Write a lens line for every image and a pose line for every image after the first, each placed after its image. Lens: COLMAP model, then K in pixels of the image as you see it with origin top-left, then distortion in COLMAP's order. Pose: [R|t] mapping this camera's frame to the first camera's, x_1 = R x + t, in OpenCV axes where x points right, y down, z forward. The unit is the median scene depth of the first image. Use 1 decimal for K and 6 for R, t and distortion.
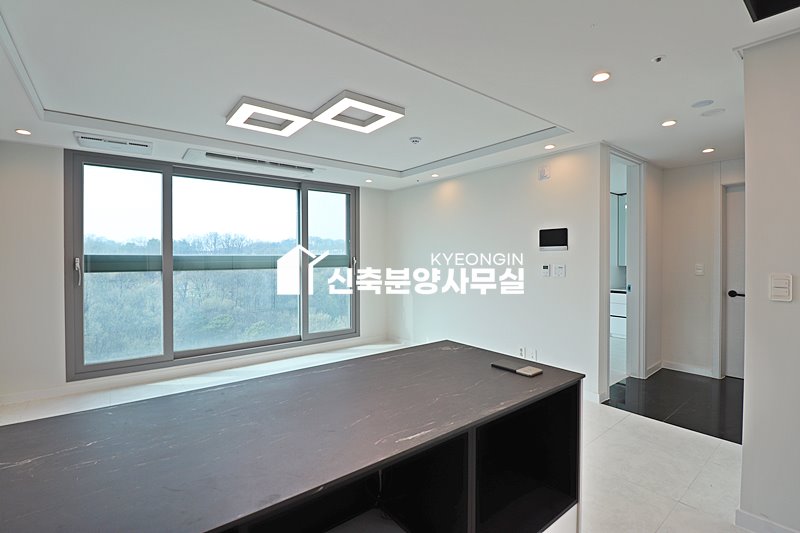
lens RADIAL K [[367.5, 0, 400.7], [0, 367.5, 257.7], [0, 0, 1]] dist [0.001542, -0.010097]
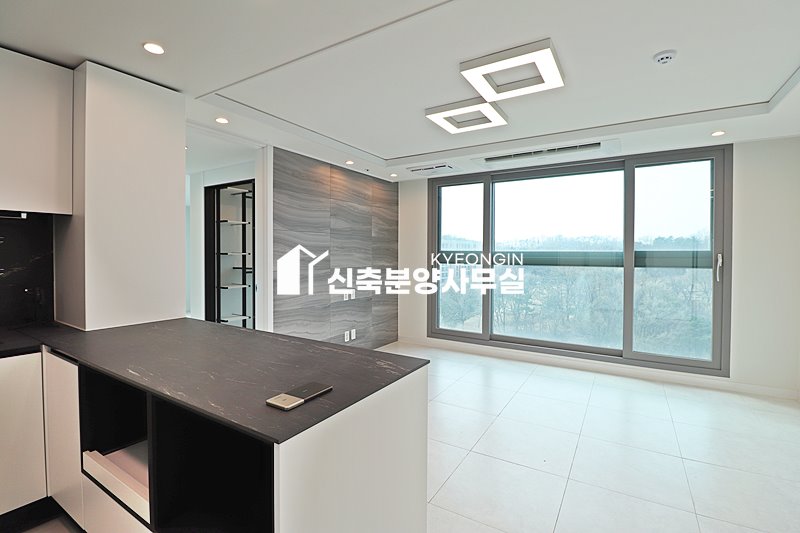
lens RADIAL K [[368.2, 0, 403.9], [0, 368.2, 258.5], [0, 0, 1]] dist [0.000488, -0.013491]
pose [[0.349045, 0.015371, -0.936980, 0.378304], [-0.009446, 0.999872, 0.012884, 0.004589], [0.937058, 0.004354, 0.349146, 0.328067]]
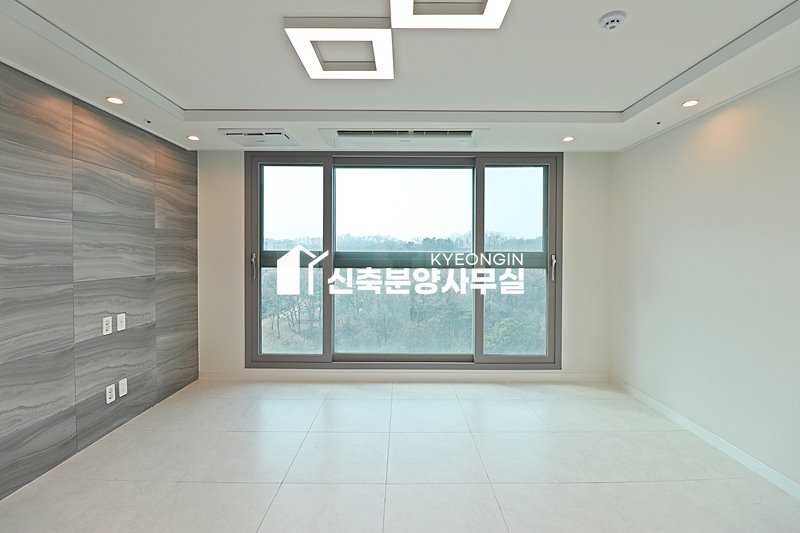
lens RADIAL K [[368.2, 0, 403.9], [0, 368.2, 258.5], [0, 0, 1]] dist [0.000488, -0.013491]
pose [[0.788381, 0.015657, -0.614988, 0.105692], [-0.009277, 0.999865, 0.013563, -0.002541], [0.615117, -0.004988, 0.788420, 0.362283]]
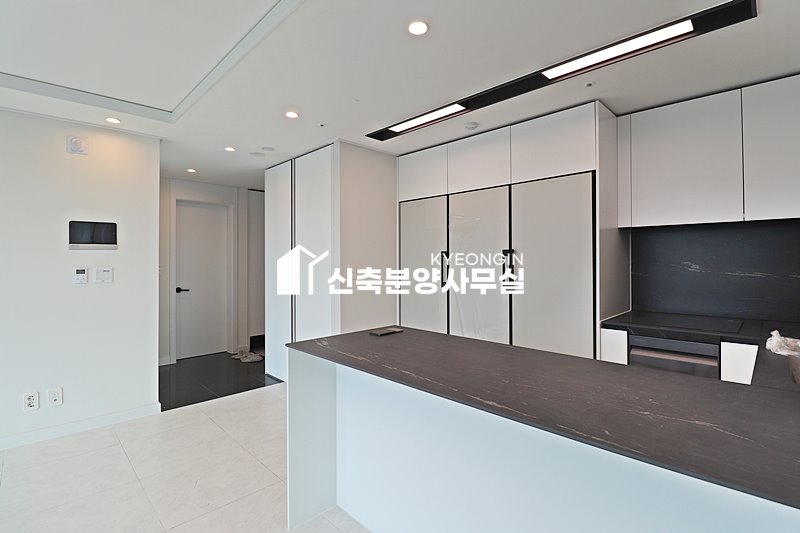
lens RADIAL K [[378.0, 0, 403.8], [0, 378.0, 257.1], [0, 0, 1]] dist [-0.014704, -0.000888]
pose [[-0.121066, 0.012207, 0.992569, -0.395719], [0.009708, 0.999891, -0.011113, 0.010150], [-0.992597, 0.008291, -0.121171, 0.388927]]
